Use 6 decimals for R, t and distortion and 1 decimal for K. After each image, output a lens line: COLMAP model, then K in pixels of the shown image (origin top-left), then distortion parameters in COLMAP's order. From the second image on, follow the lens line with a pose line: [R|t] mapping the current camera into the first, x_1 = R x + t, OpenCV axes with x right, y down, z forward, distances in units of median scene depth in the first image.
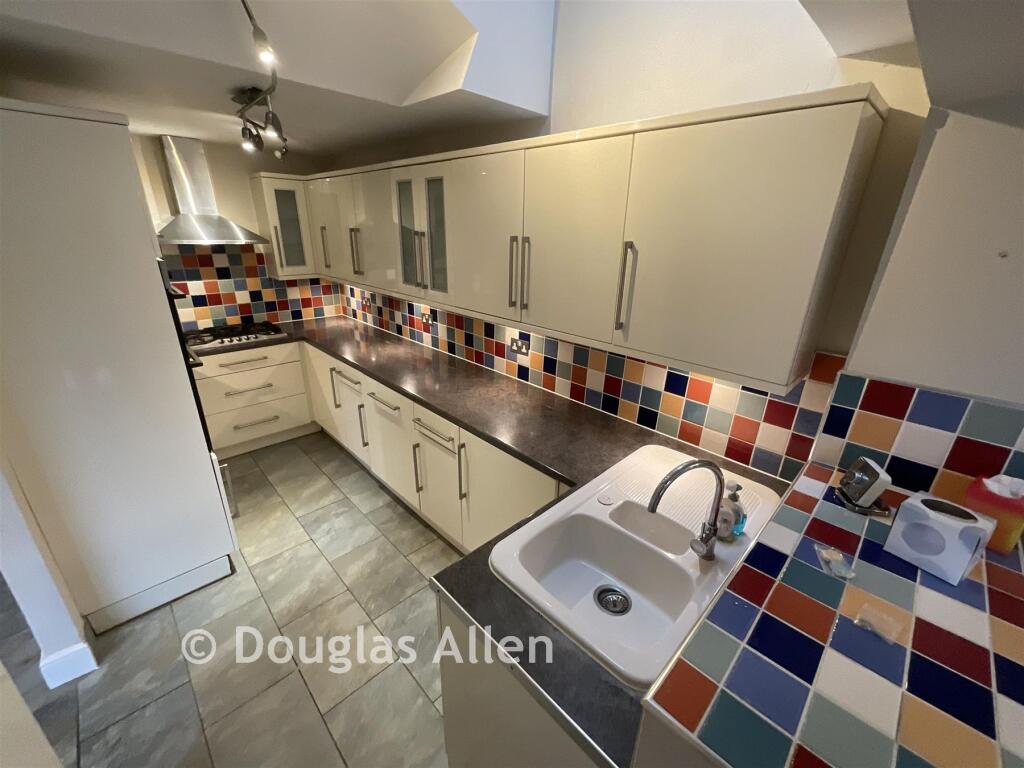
lens RADIAL K [[413.8, 0, 512.0], [0, 413.8, 384.0], [0, 0, 1]] dist [-0.003771, -0.000365]
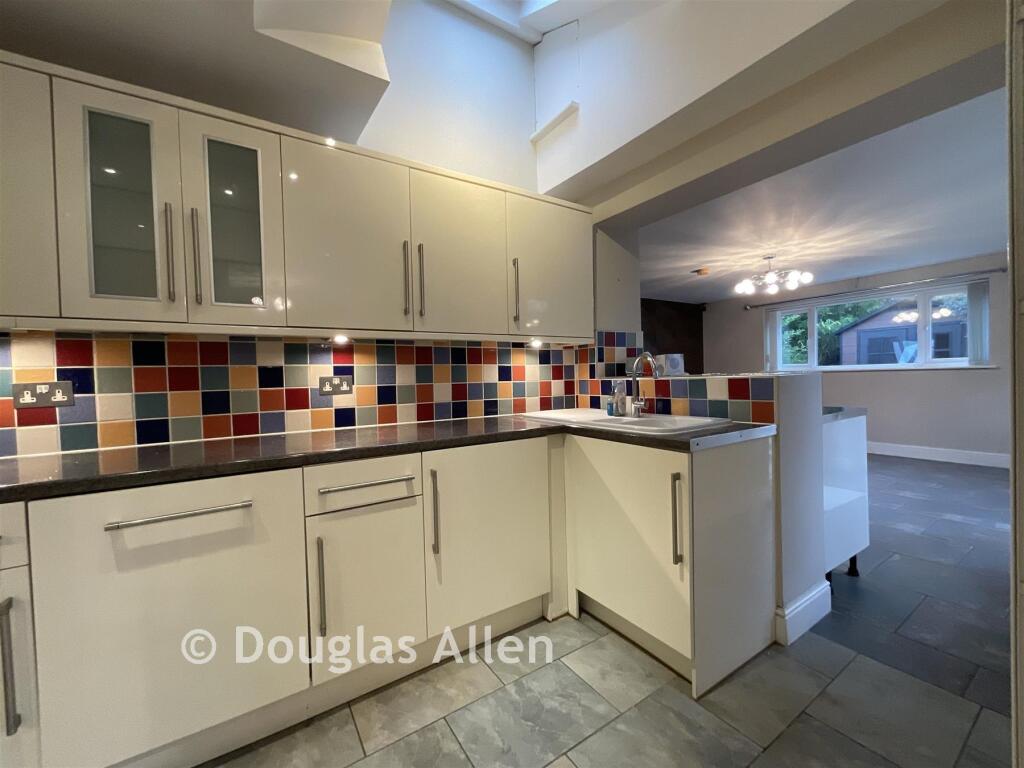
lens RADIAL K [[413.8, 0, 512.0], [0, 413.8, 384.0], [0, 0, 1]] dist [-0.003771, -0.000365]
pose [[0.199181, -0.049552, 0.978709, -0.710892], [0.381086, 0.924027, -0.030773, 0.063180], [-0.902829, 0.379102, 0.202933, 0.537768]]
